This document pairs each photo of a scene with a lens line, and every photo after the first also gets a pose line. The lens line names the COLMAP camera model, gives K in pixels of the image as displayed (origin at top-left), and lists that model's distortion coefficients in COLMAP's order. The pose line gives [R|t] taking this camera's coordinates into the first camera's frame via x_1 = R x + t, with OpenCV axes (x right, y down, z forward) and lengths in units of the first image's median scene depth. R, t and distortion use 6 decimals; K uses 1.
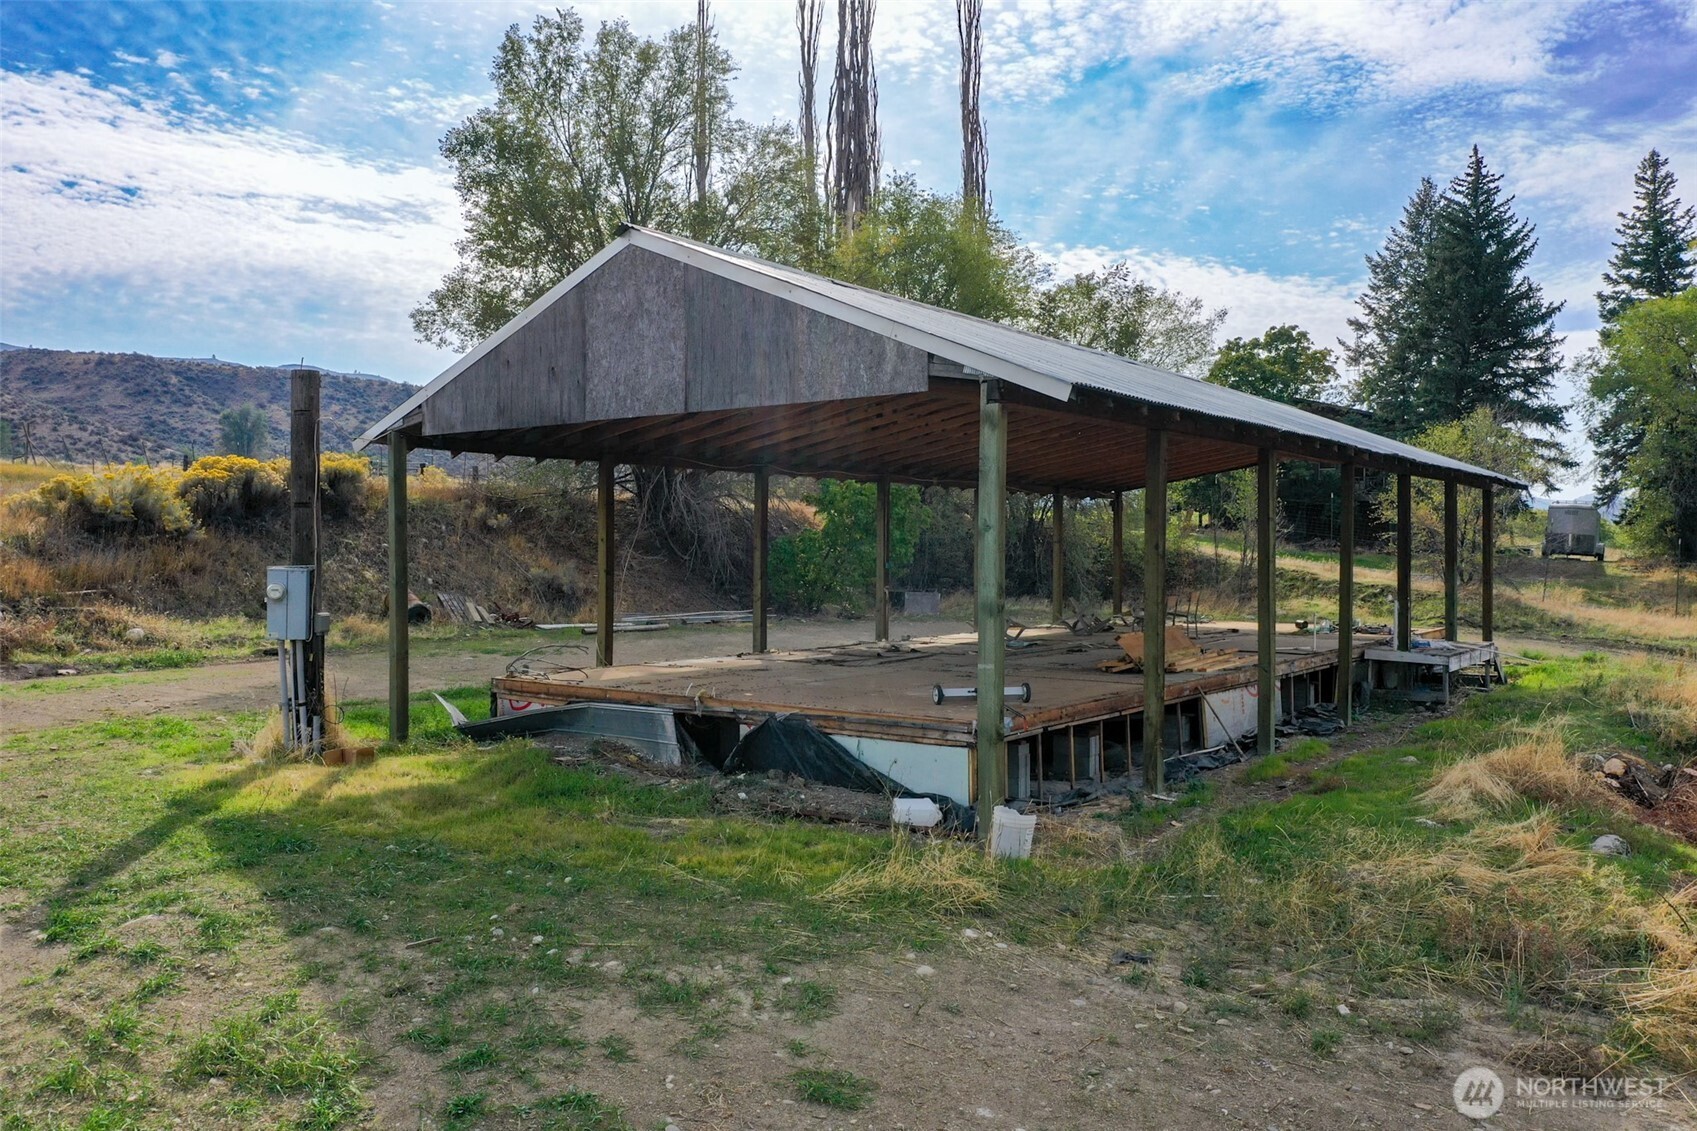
lens RADIAL K [[1330.6, 0, 848.8], [0, 1330.6, 559.5], [0, 0, 1]] dist [-0.006126, -0.003808]
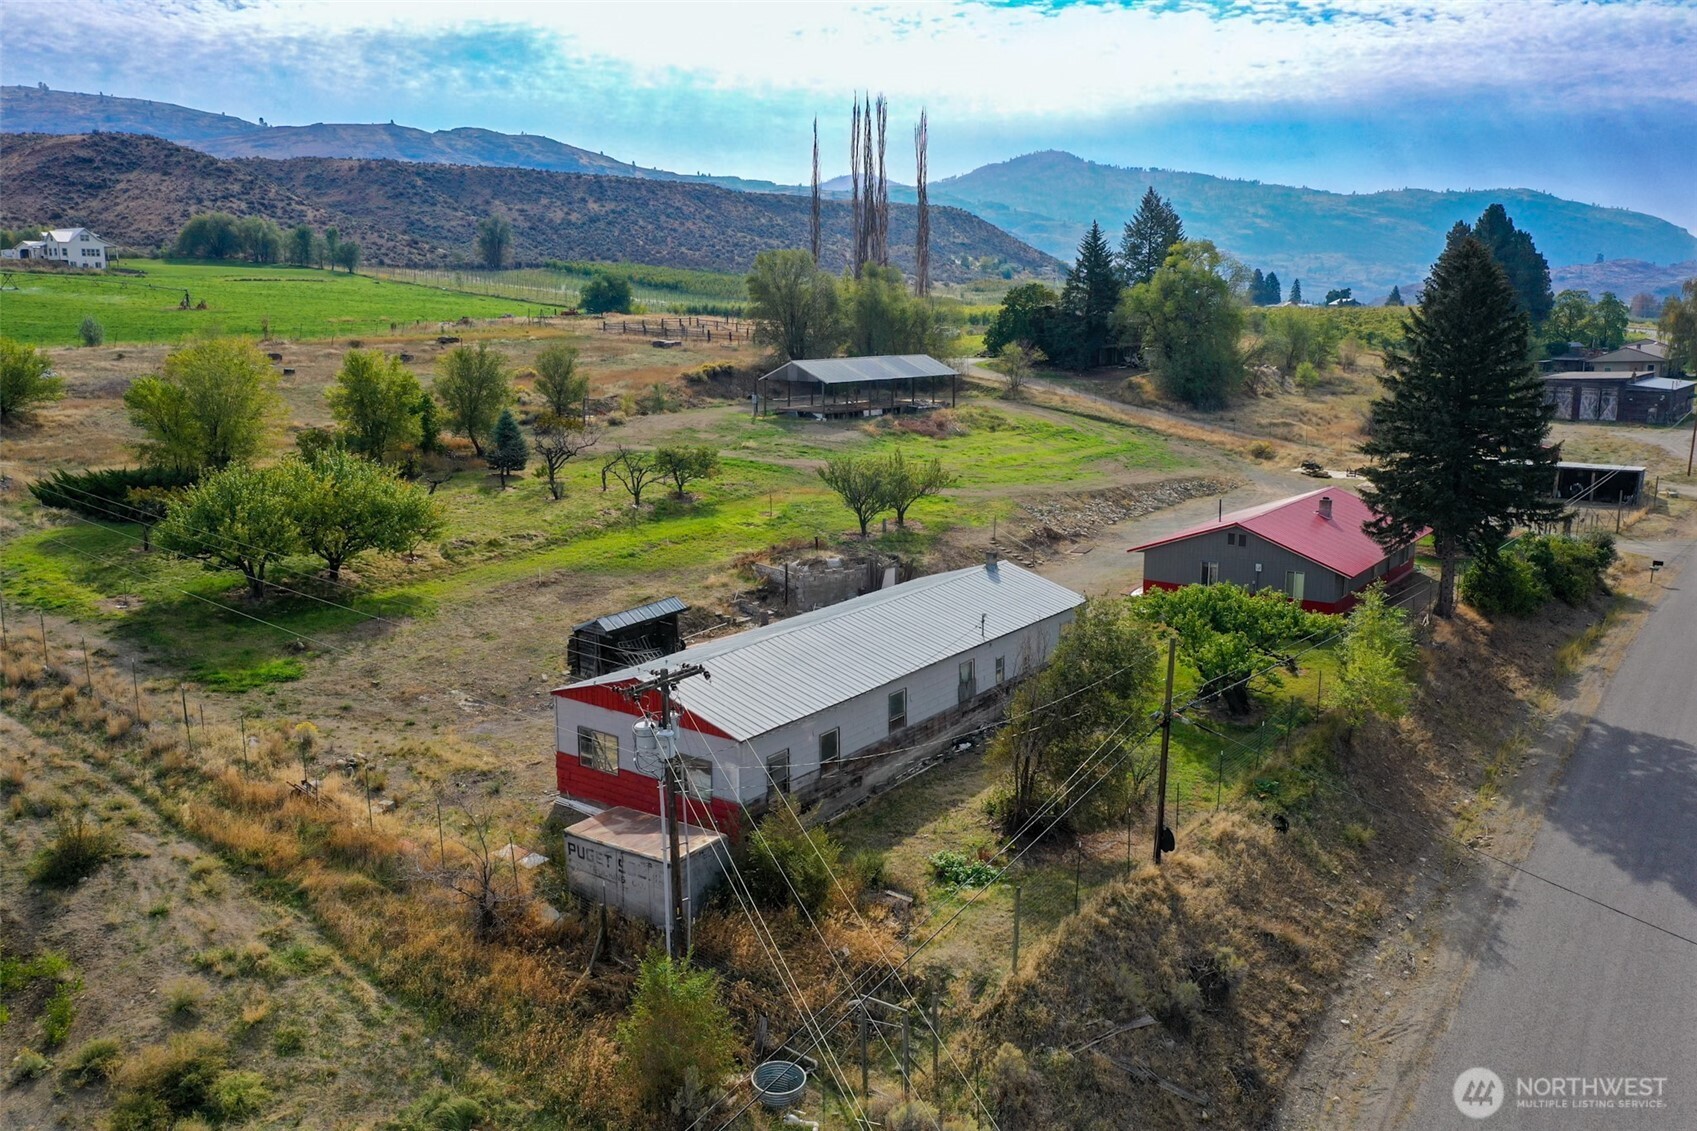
lens RADIAL K [[1330.6, 0, 848.8], [0, 1330.6, 559.5], [0, 0, 1]] dist [-0.006126, -0.003808]
pose [[0.993205, 0.015411, -0.115355, 0.038190], [0.006091, 0.982953, 0.183756, -0.016774], [0.116220, -0.183210, 0.976180, -0.239391]]
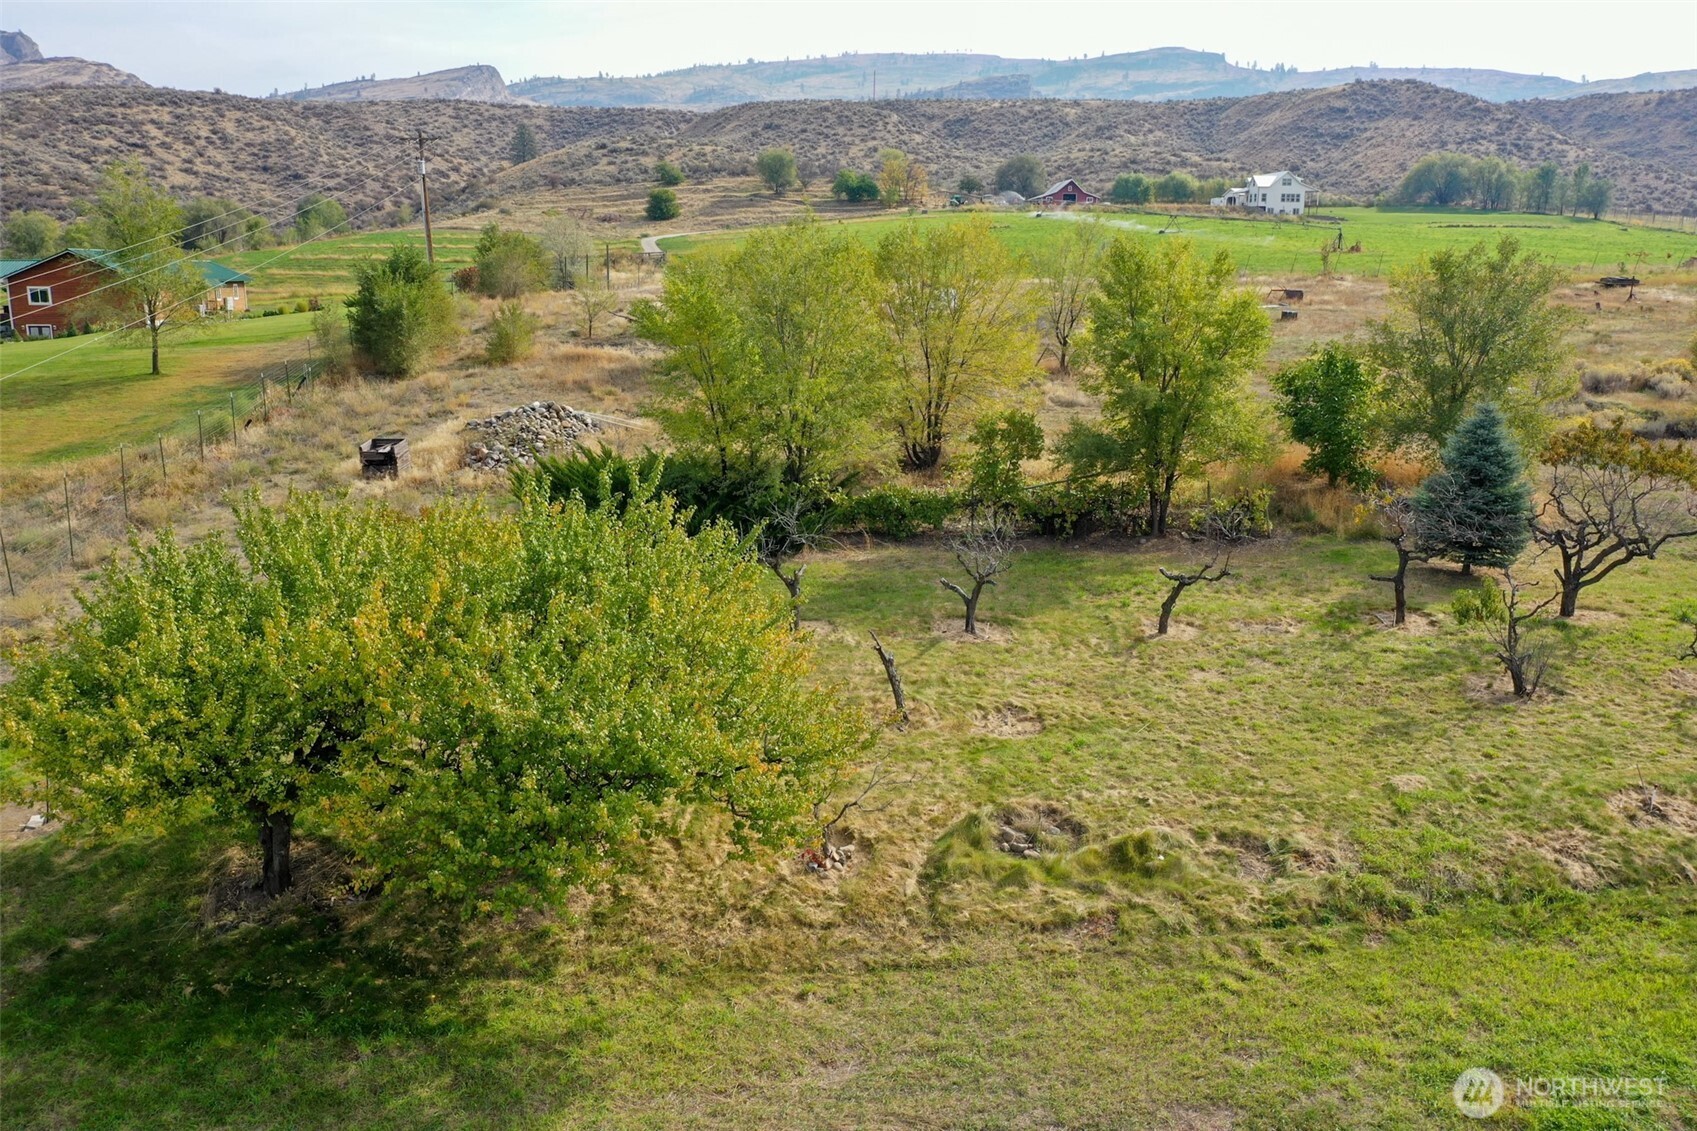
lens RADIAL K [[1330.6, 0, 848.8], [0, 1330.6, 559.5], [0, 0, 1]] dist [-0.006126, -0.003808]
pose [[0.536430, 0.178738, -0.824800, 0.006098], [-0.009532, 0.978536, 0.205854, -0.008508], [0.843891, -0.102565, 0.526620, -0.109799]]
